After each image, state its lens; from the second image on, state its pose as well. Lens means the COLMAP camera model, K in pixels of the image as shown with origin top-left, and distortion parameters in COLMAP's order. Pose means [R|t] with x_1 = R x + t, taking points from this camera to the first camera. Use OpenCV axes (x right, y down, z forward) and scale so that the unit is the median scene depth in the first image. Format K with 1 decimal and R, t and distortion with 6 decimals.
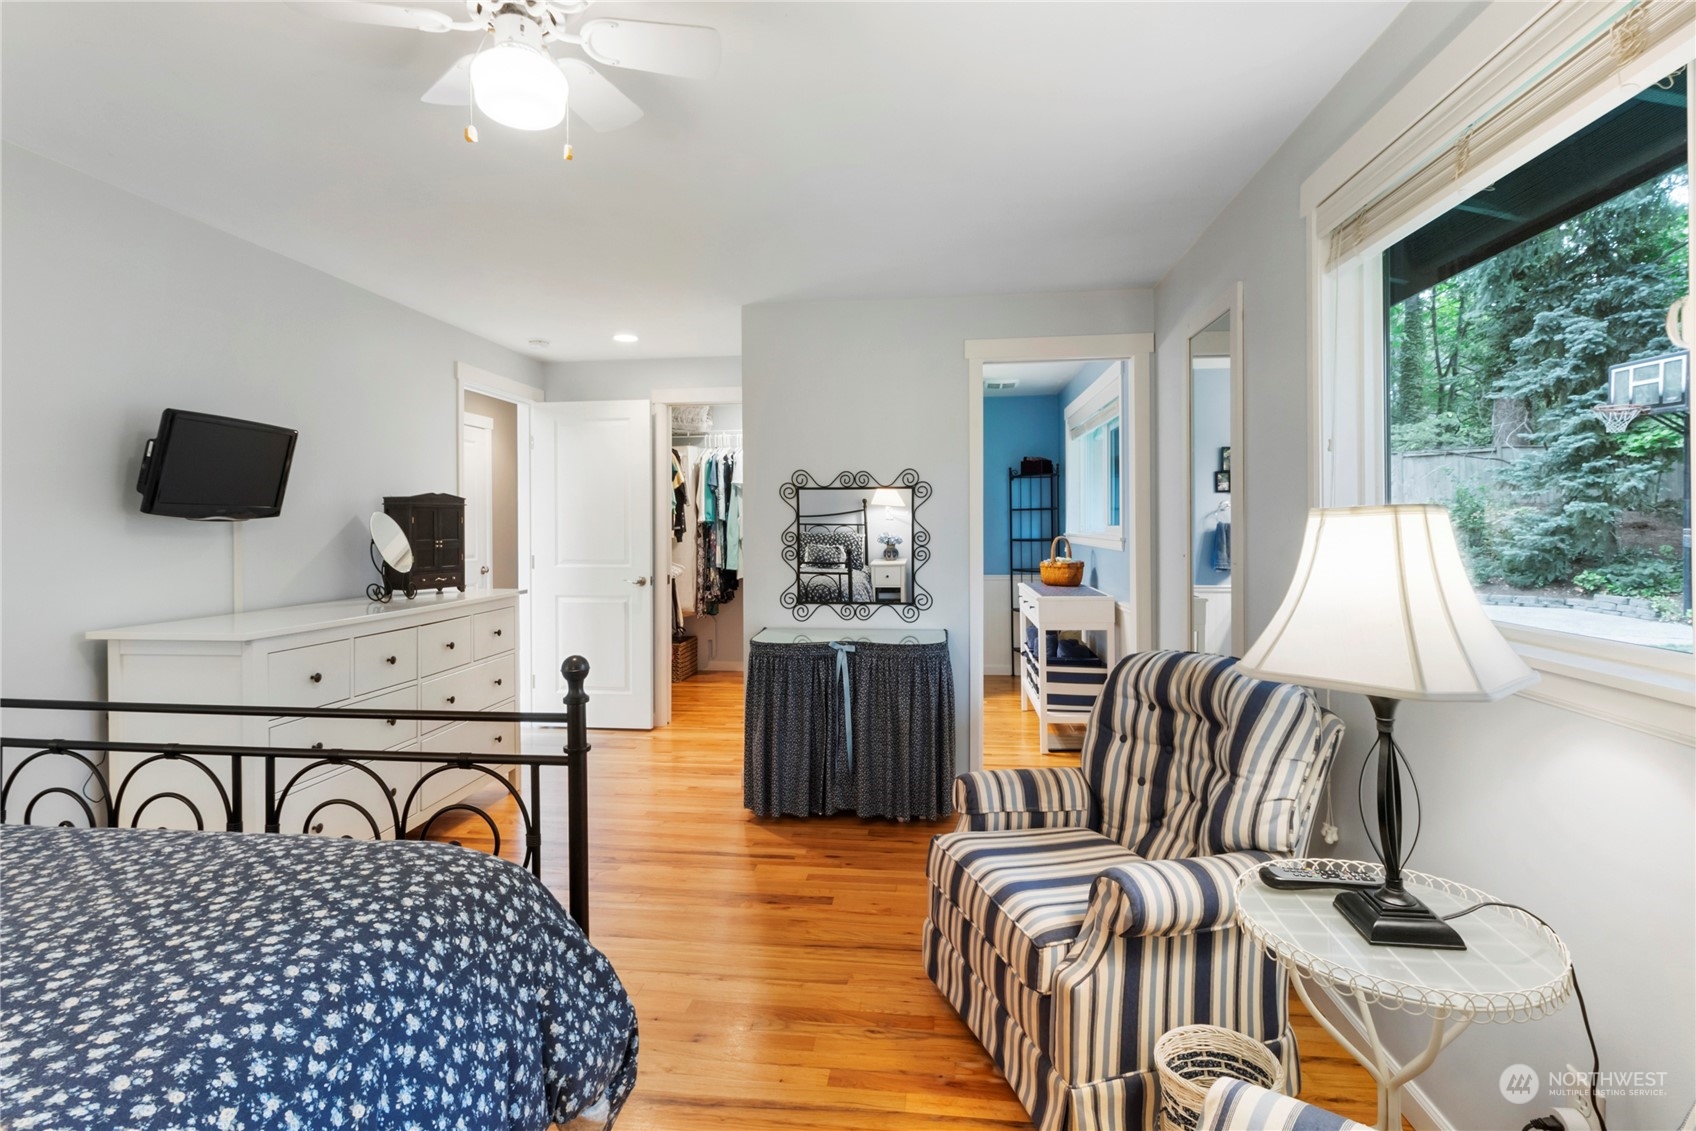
lens RADIAL K [[797.1, 0, 849.7], [0, 797.1, 553.2], [0, 0, 1]] dist [-0.000364, 0.000463]
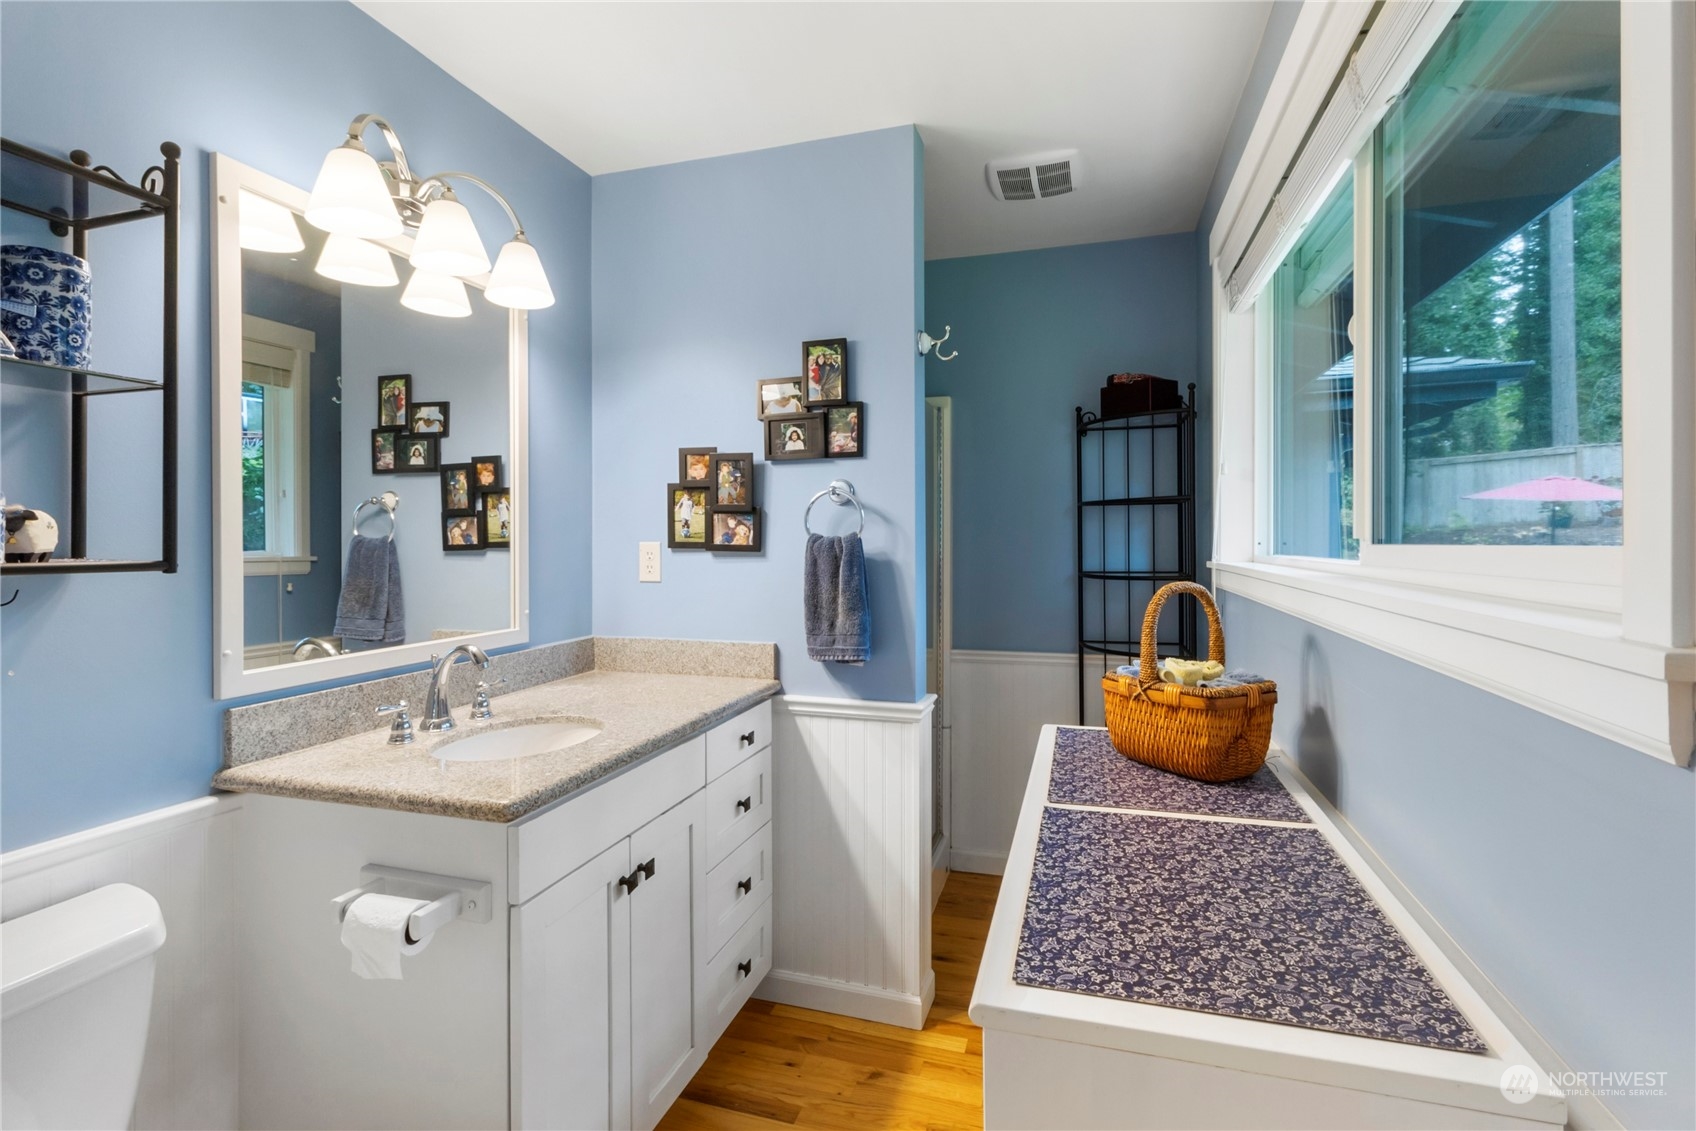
lens RADIAL K [[797.1, 0, 845.5], [0, 797.1, 558.8], [0, 0, 1]] dist [-0.000364, 0.000463]
pose [[0.982774, -0.008512, -0.184616, 0.157075], [0.005779, 0.999866, -0.015339, -0.018818], [0.184722, 0.014008, 0.982691, 0.551773]]
